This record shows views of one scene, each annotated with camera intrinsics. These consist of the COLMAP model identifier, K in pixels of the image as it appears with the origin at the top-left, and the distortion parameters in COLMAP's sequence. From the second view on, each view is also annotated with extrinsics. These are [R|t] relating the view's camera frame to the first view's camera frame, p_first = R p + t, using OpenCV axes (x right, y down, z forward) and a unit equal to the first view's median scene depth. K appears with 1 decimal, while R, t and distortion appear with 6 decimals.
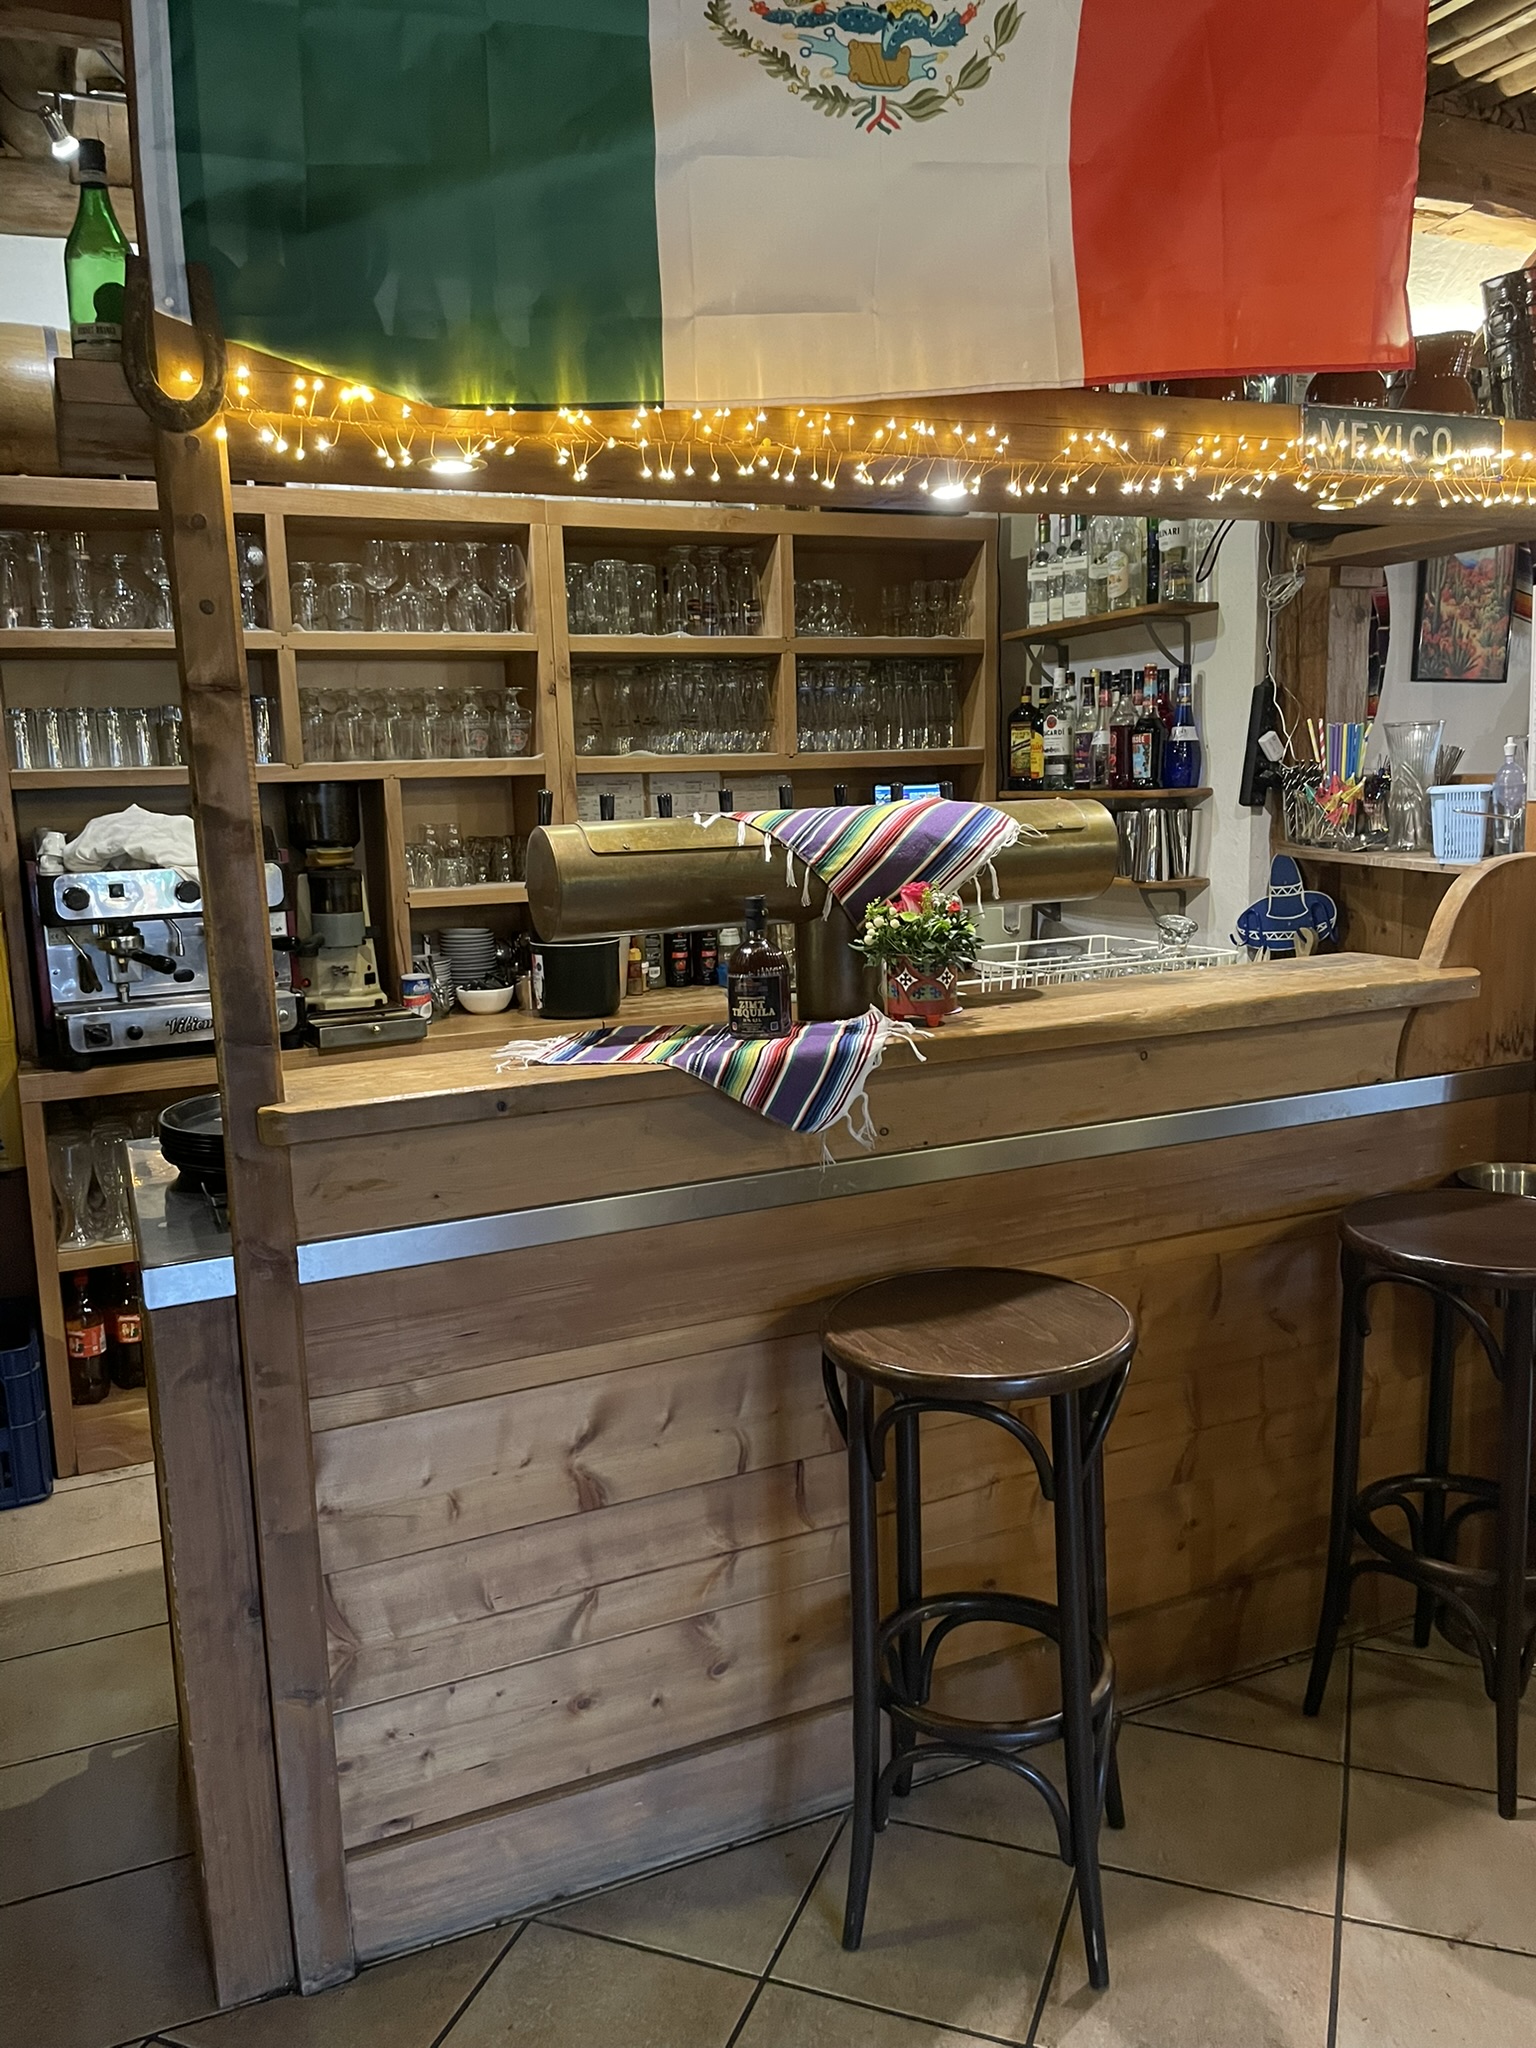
lens RADIAL K [[1572.9, 0, 783.8], [0, 1572.9, 1030.8], [0, 0, 1]] dist [0.093438, -0.136769]
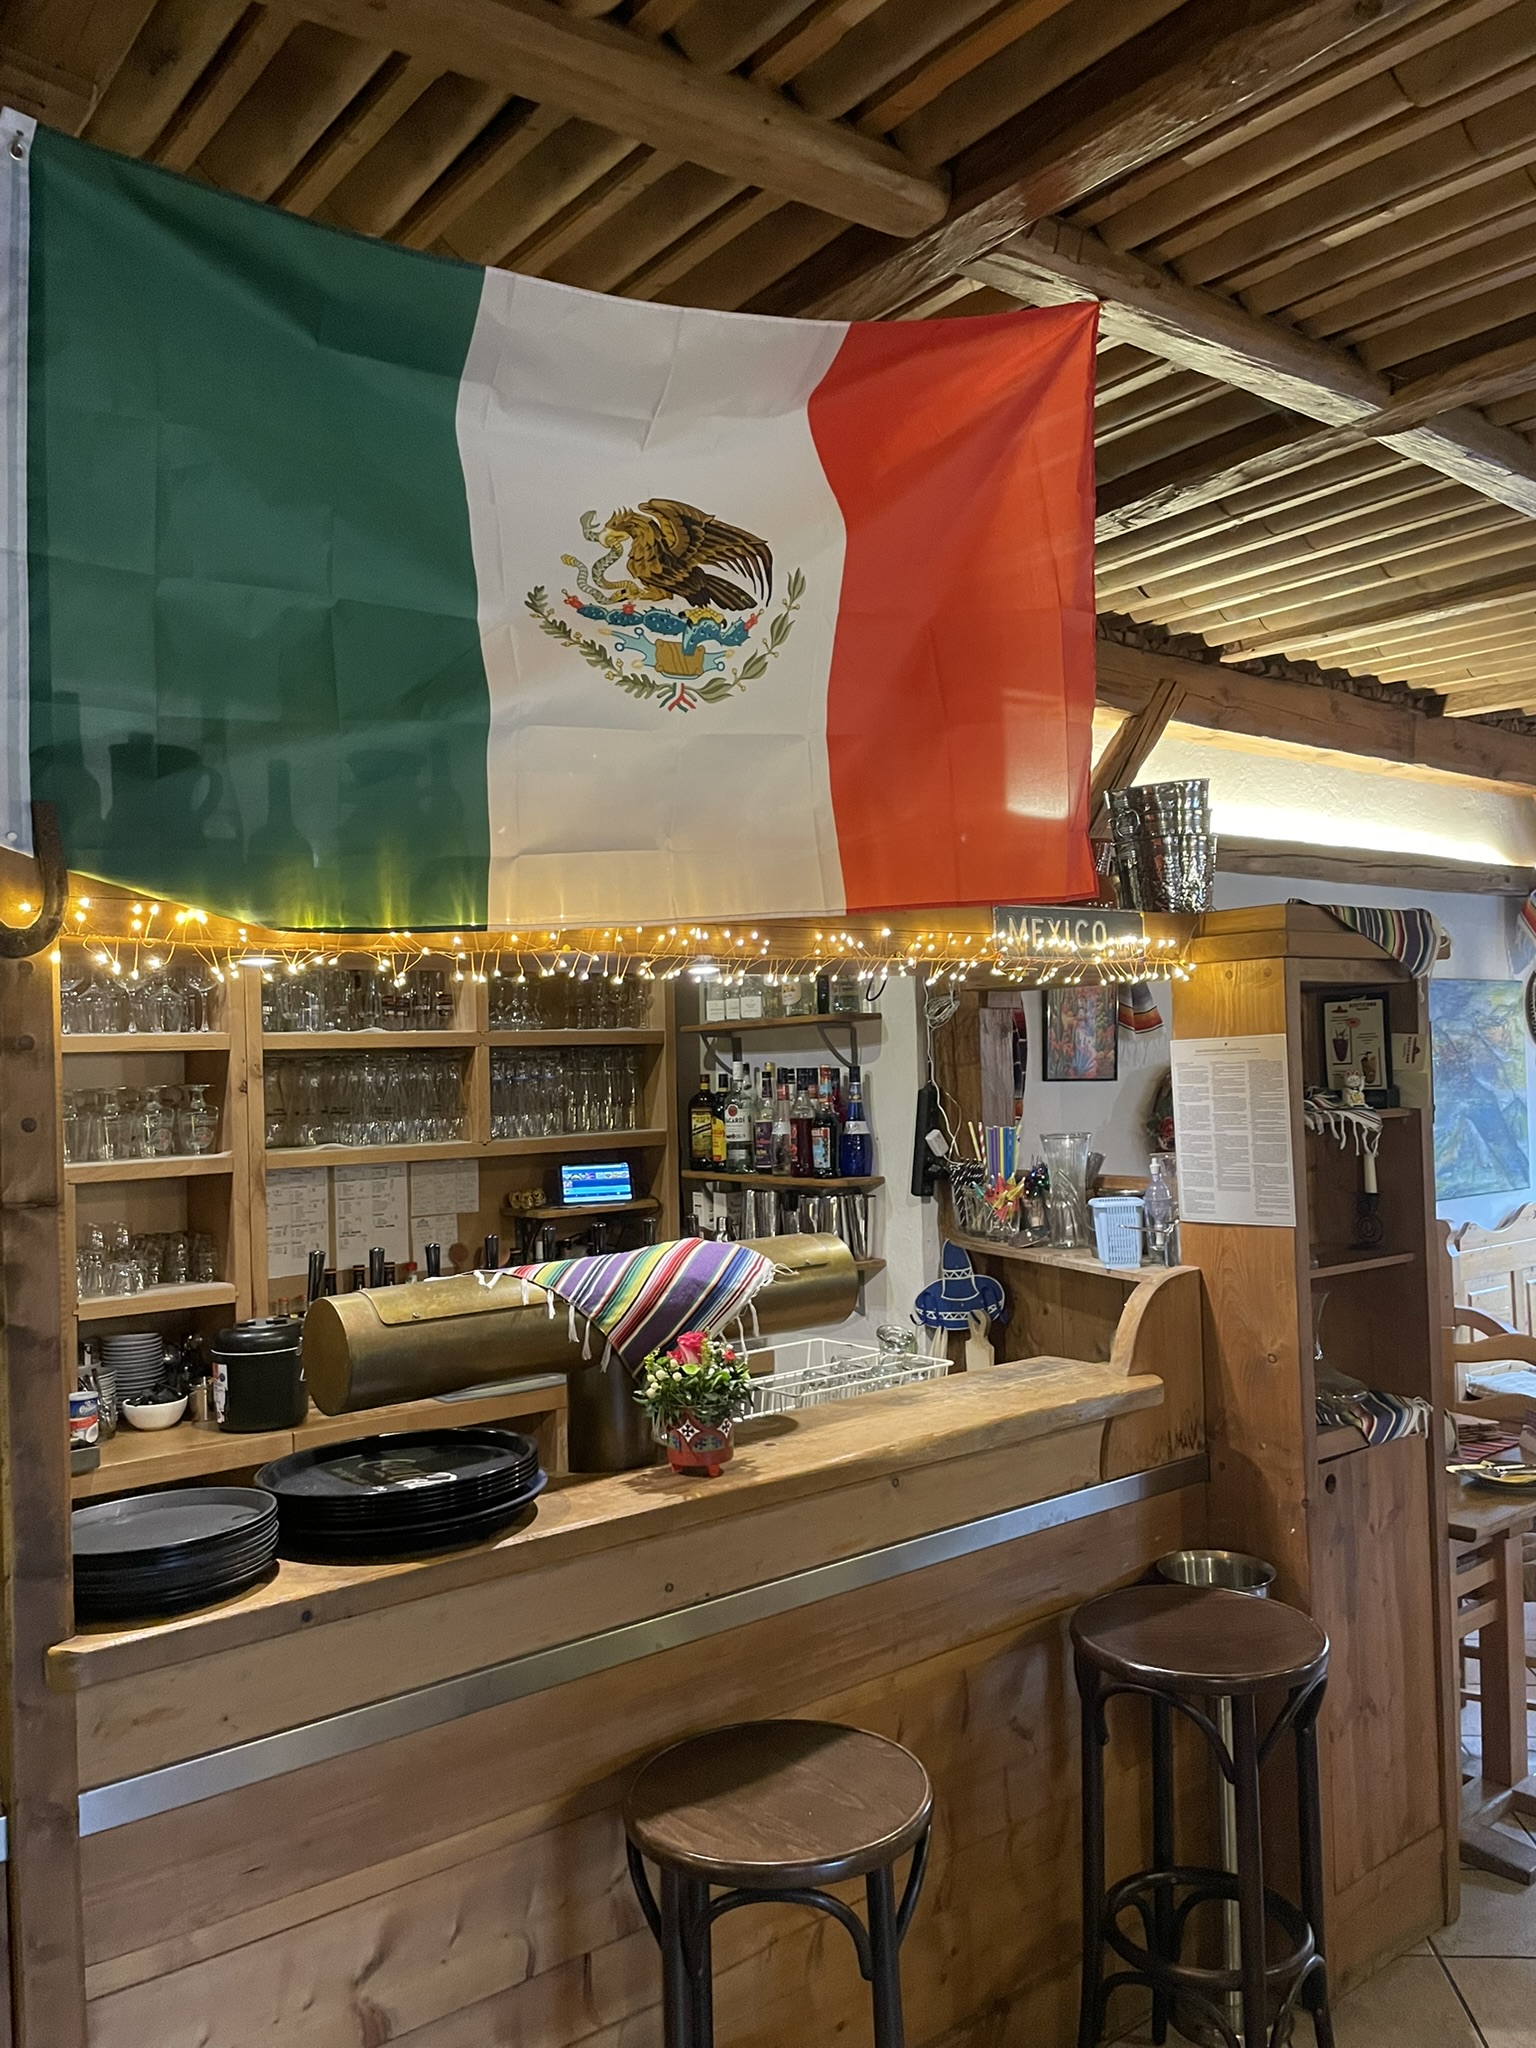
lens RADIAL K [[1572.9, 0, 783.8], [0, 1572.9, 1030.8], [0, 0, 1]] dist [0.093438, -0.136769]
pose [[0.966964, 0.008306, 0.254778, -0.120850], [0.039588, 0.982450, -0.182275, -0.092964], [-0.251820, 0.186340, 0.949665, -0.052394]]
